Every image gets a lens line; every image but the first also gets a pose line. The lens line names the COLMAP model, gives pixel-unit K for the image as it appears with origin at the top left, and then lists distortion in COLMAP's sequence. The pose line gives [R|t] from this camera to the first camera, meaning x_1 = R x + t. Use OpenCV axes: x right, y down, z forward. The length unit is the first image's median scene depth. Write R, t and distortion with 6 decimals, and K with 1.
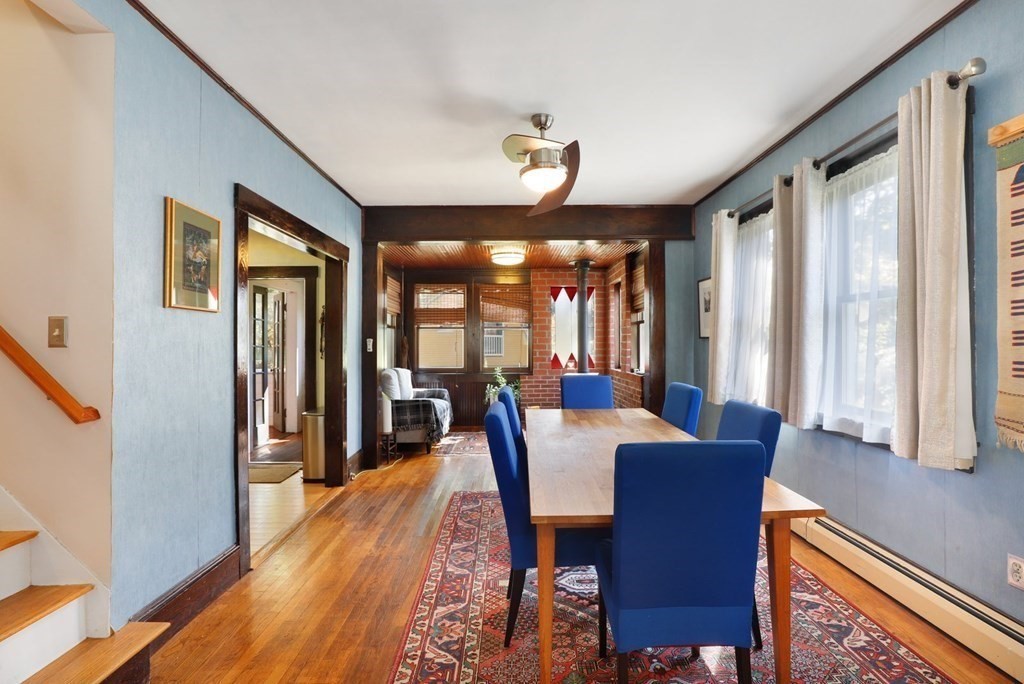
lens RADIAL K [[468.8, 0, 519.5], [0, 468.8, 343.9], [0, 0, 1]] dist [-0.007439, 0.000964]
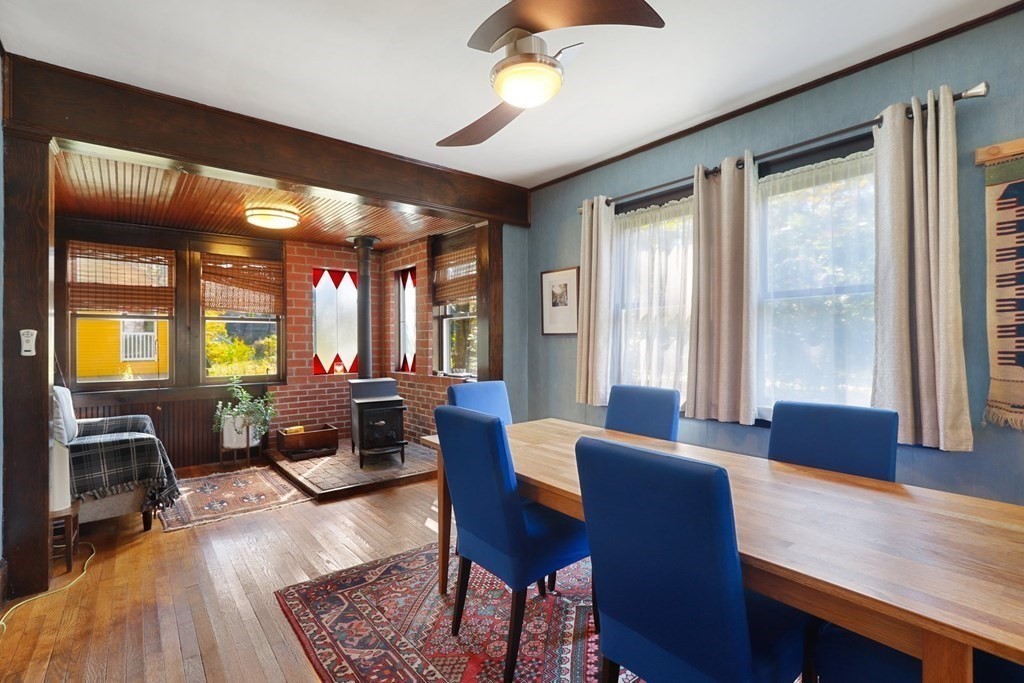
lens RADIAL K [[468.8, 0, 510.2], [0, 468.8, 344.9], [0, 0, 1]] dist [-0.007439, 0.000964]
pose [[0.785932, -0.003532, 0.618303, -0.196170], [0.003000, 0.999994, 0.001899, 0.004890], [-0.618306, 0.000362, 0.785937, 0.264465]]
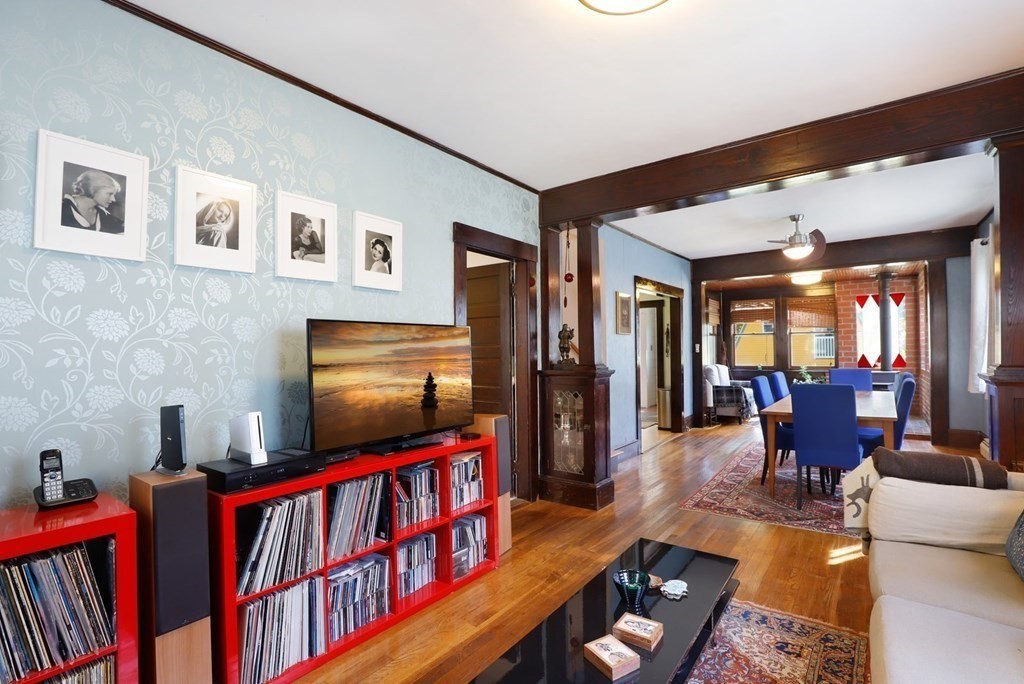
lens RADIAL K [[468.8, 0, 530.1], [0, 468.8, 337.8], [0, 0, 1]] dist [-0.007439, 0.000964]
pose [[0.795479, -0.019832, -0.605656, 0.161129], [0.008094, 0.999723, -0.022104, -0.001639], [0.605926, 0.012681, 0.795420, -0.507564]]
